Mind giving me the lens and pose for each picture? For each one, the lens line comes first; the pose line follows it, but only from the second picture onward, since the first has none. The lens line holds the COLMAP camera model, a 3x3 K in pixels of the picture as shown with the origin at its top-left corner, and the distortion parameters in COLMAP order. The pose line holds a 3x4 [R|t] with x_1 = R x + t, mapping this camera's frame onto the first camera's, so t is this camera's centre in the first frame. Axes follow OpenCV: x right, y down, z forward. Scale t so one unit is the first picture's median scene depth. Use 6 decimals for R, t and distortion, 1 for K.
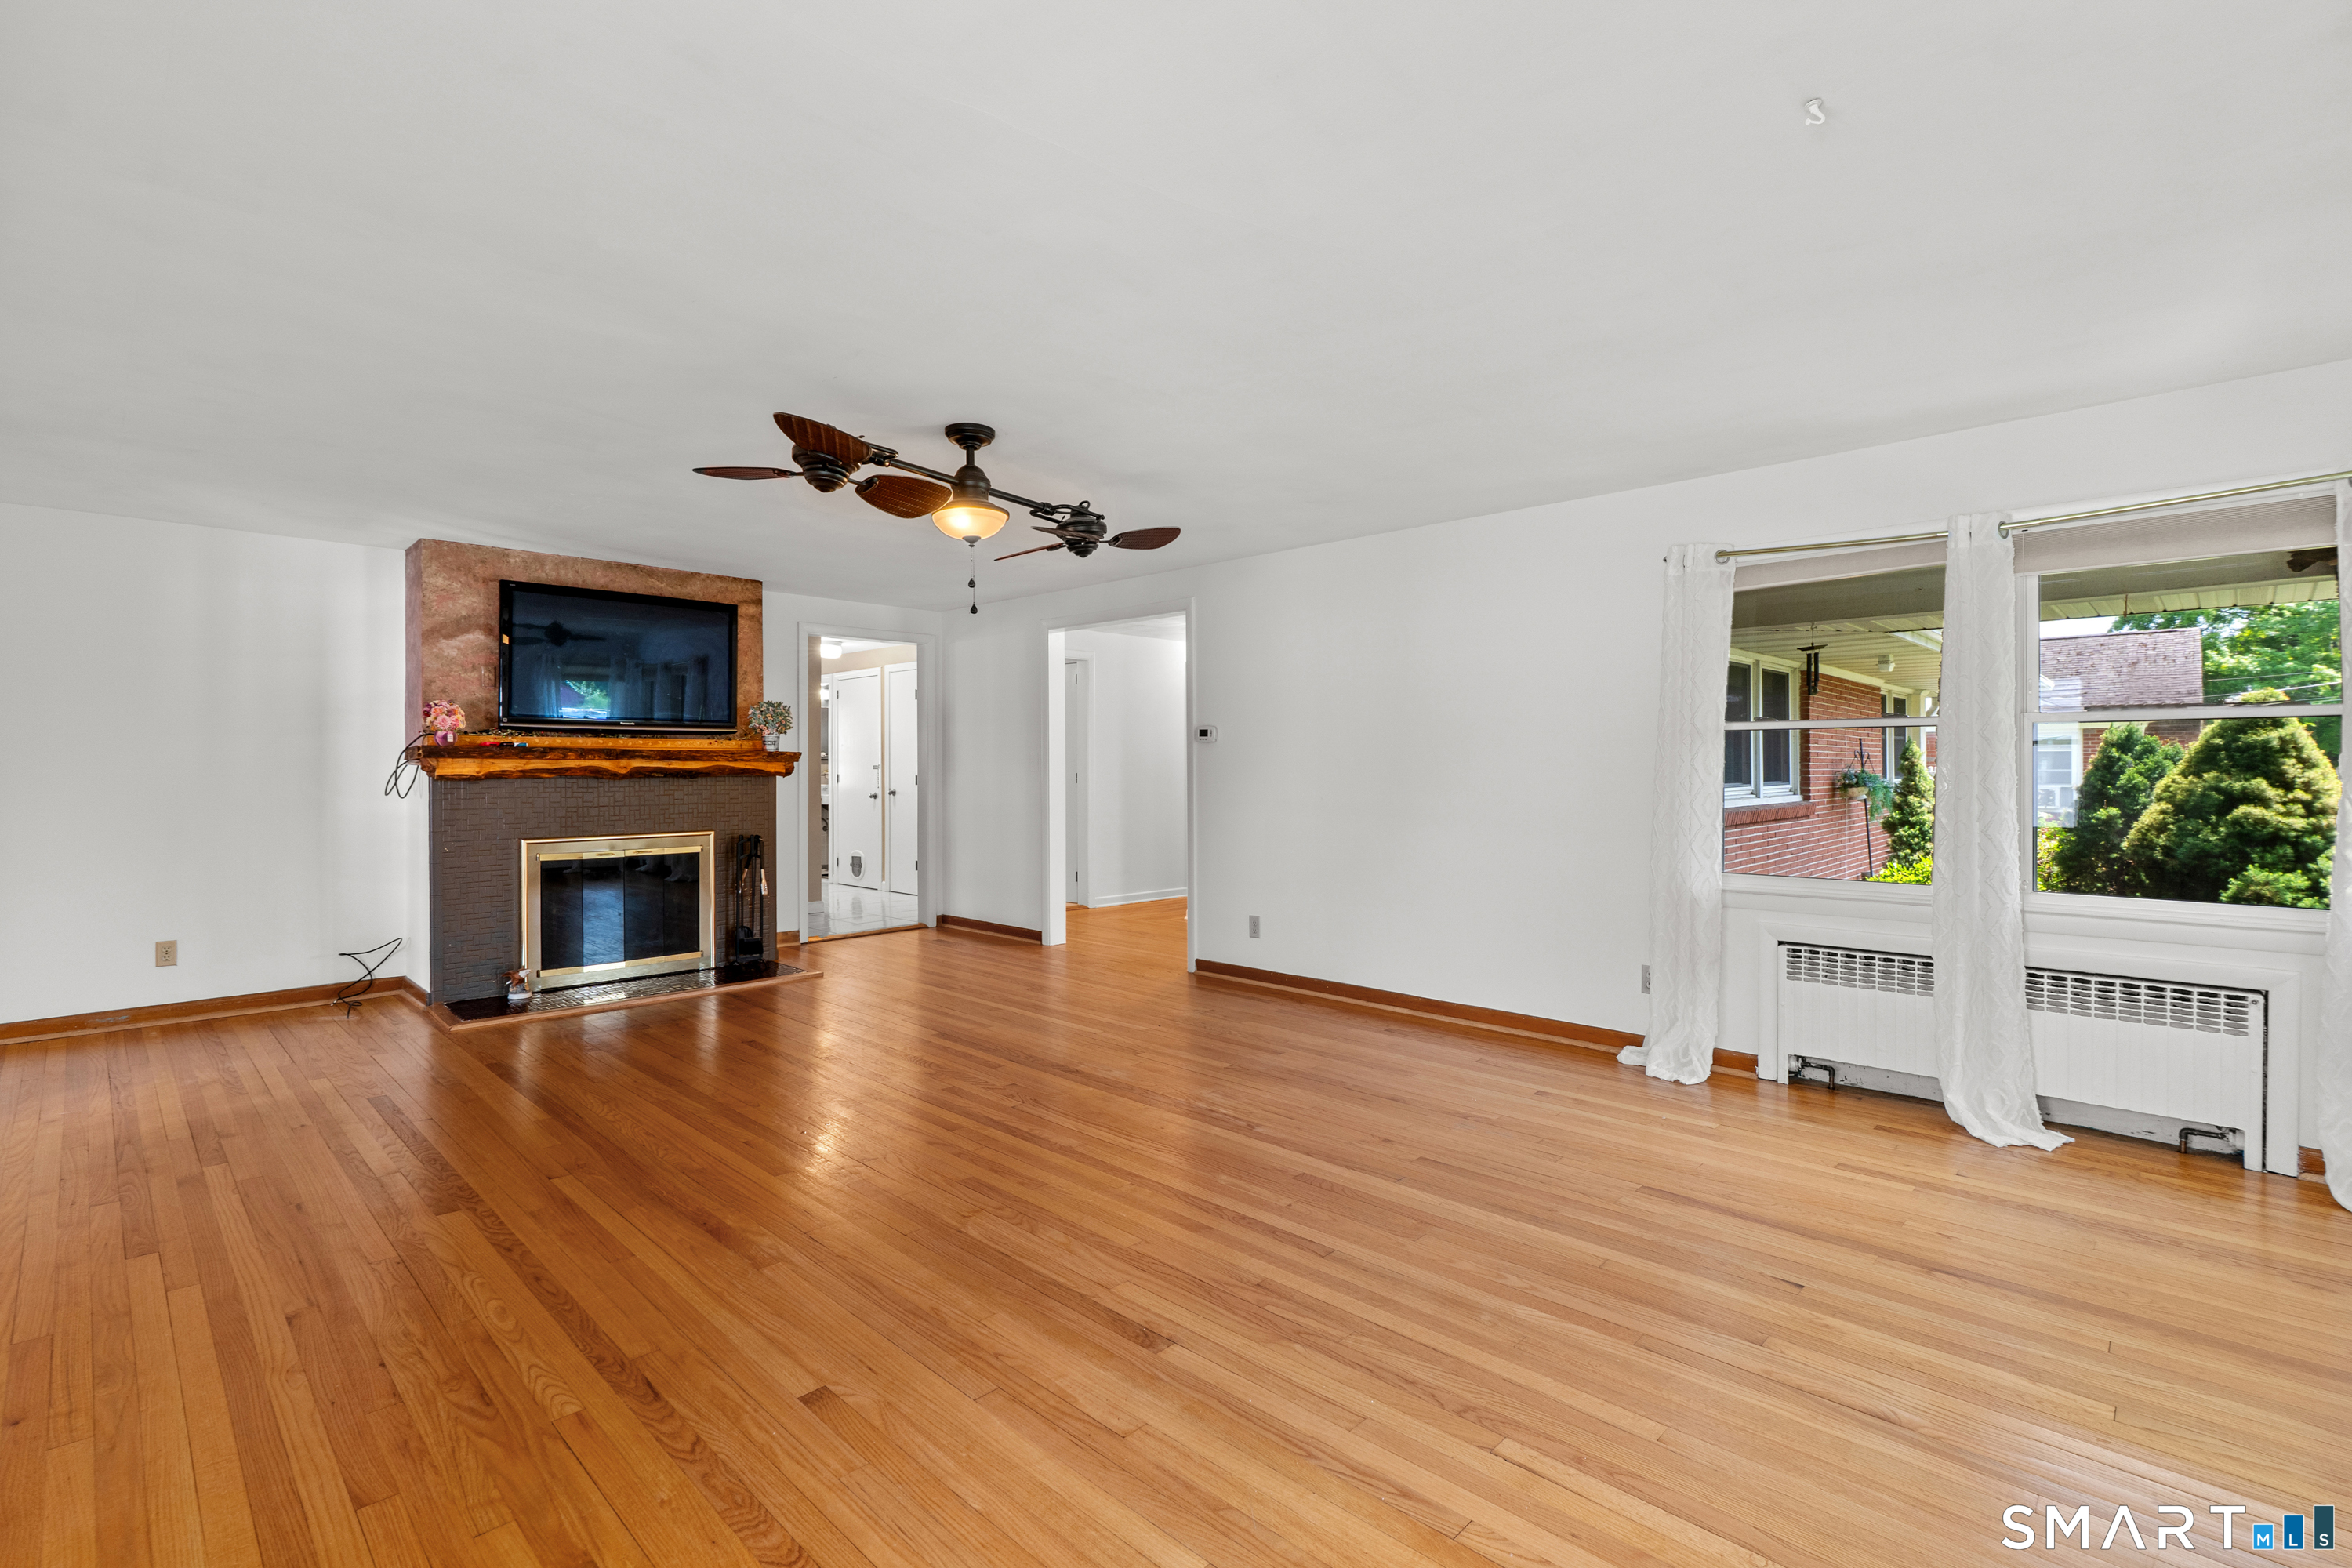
lens RADIAL K [[1044.3, 0, 1178.9], [0, 1044.3, 779.2], [0, 0, 1]] dist [-0.013100, 0.000085]
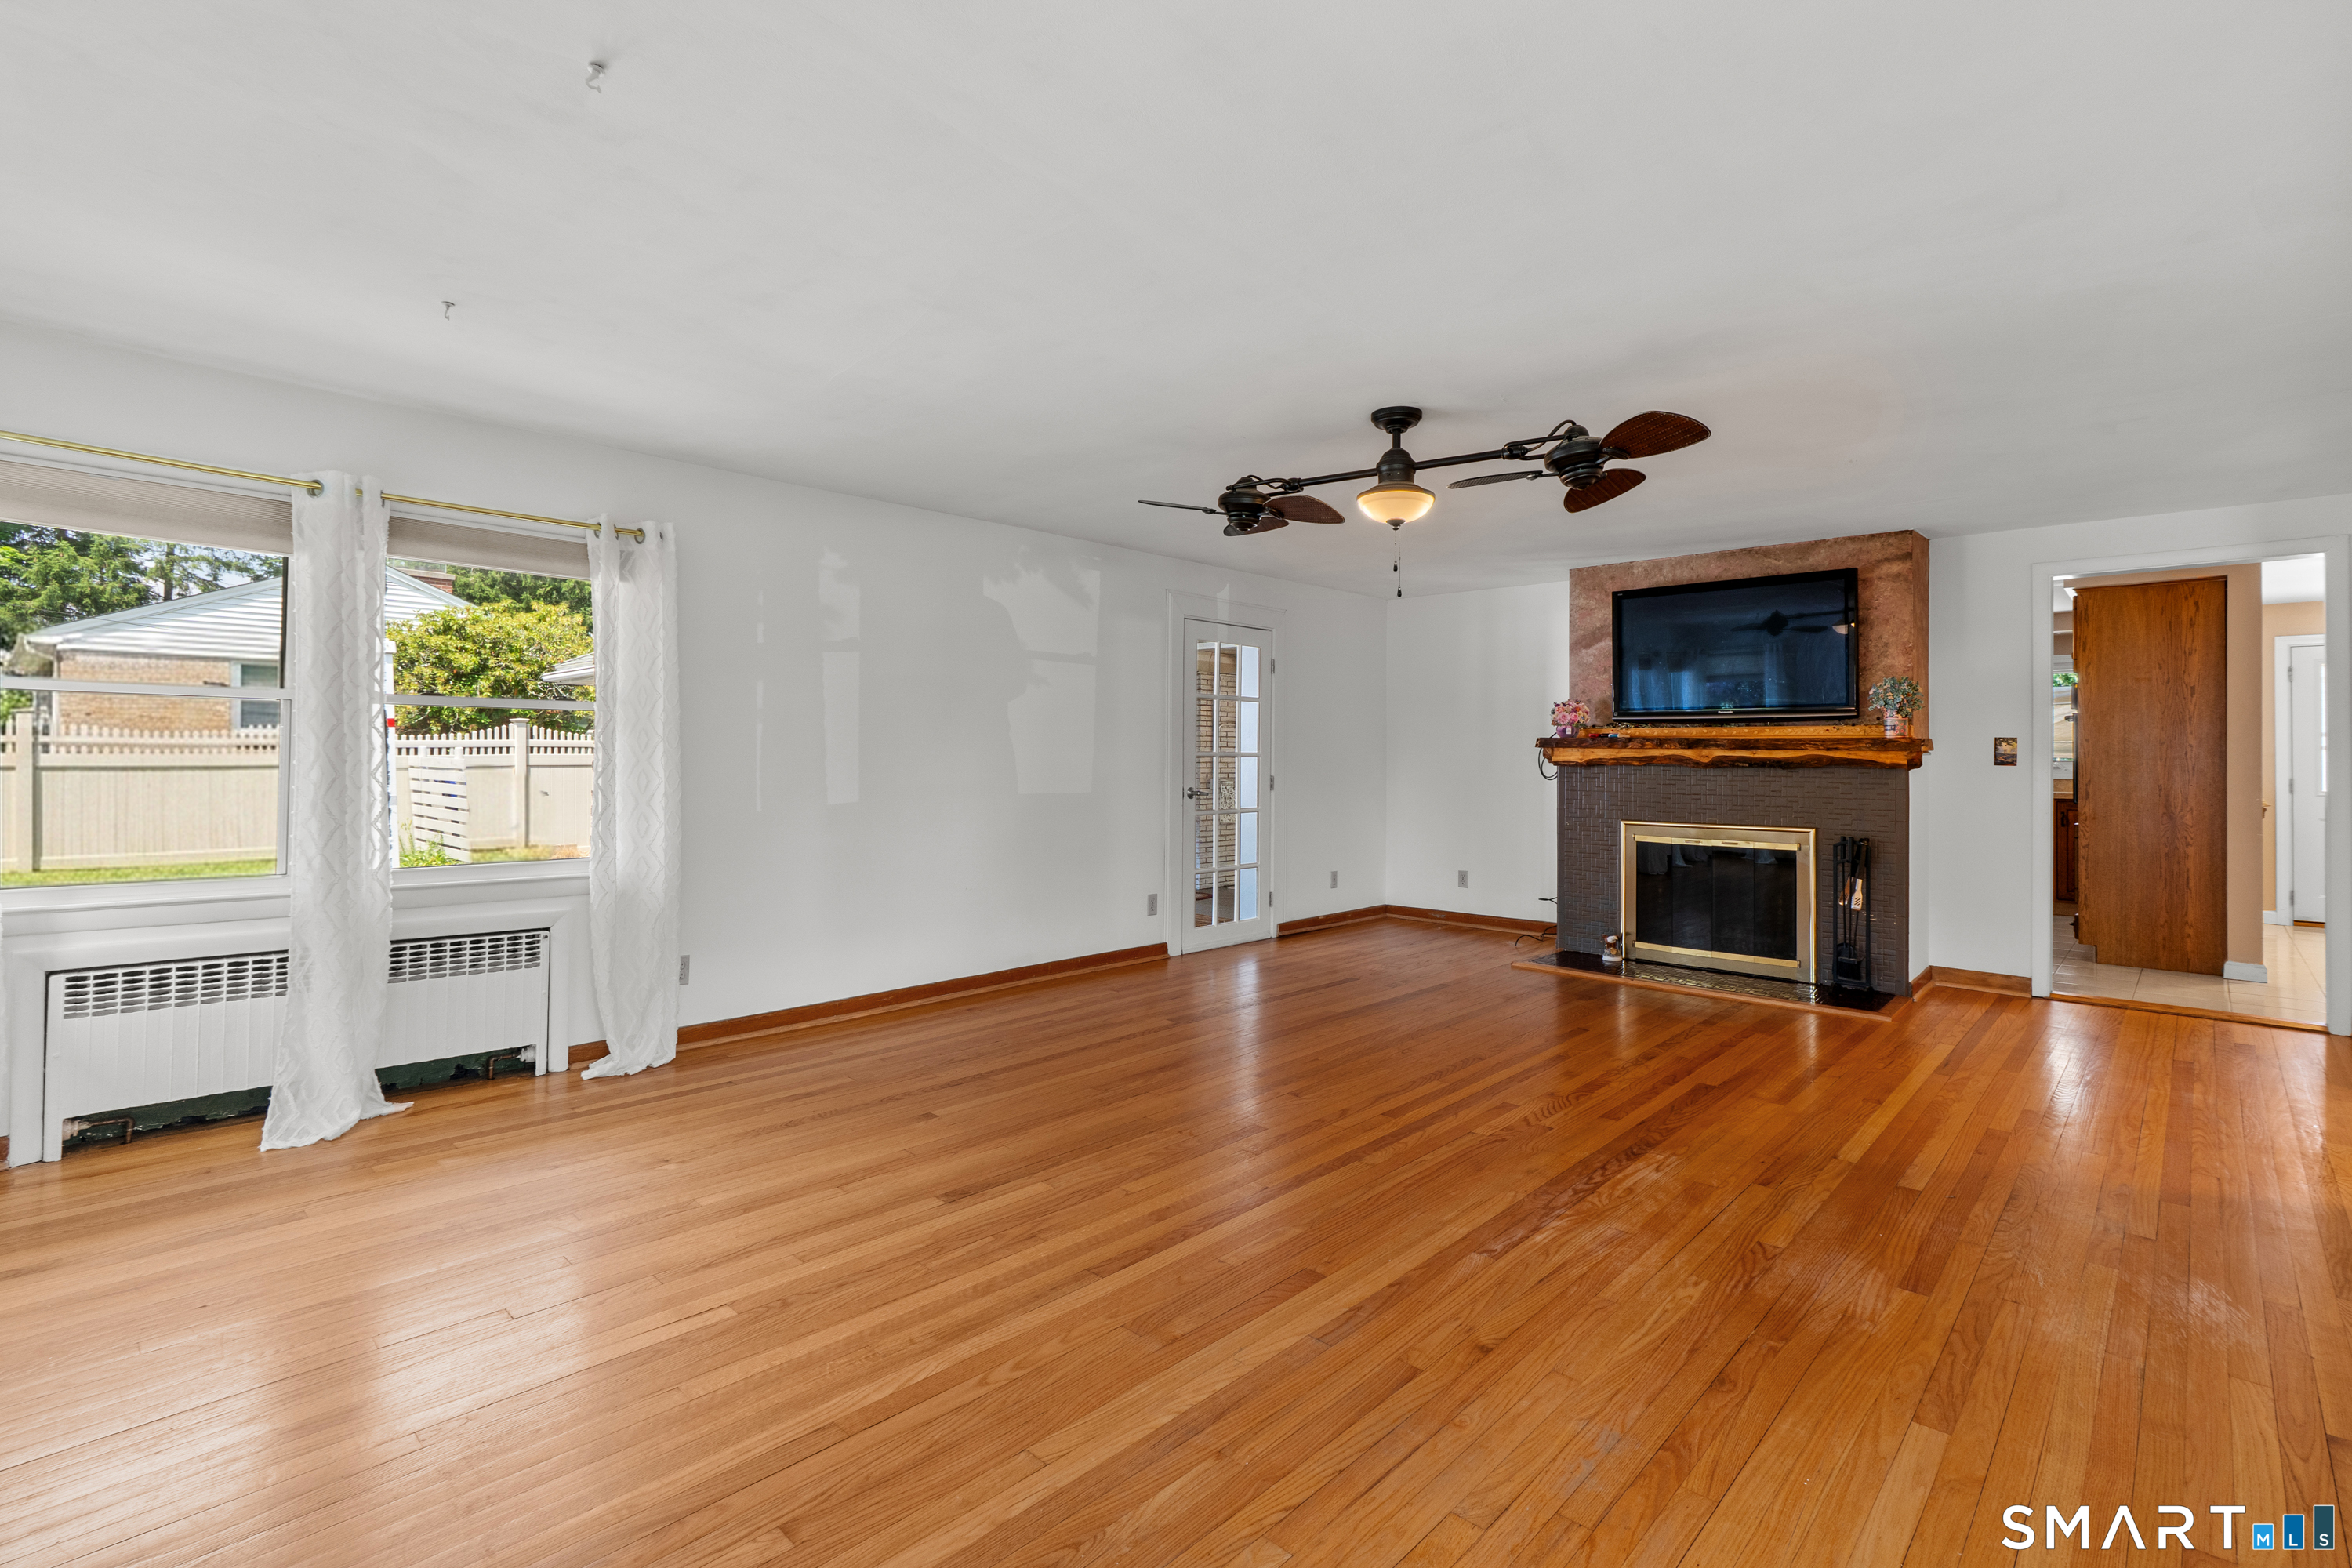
lens RADIAL K [[1080.4, 0, 1172.1], [0, 1080.4, 752.9], [0, 0, 1]] dist [-0.005720, 0.006432]
pose [[0.016984, -0.000792, -0.999855, 0.731255], [-0.018360, 0.999831, -0.001104, -0.006114], [0.999687, 0.018376, 0.016967, 0.688189]]
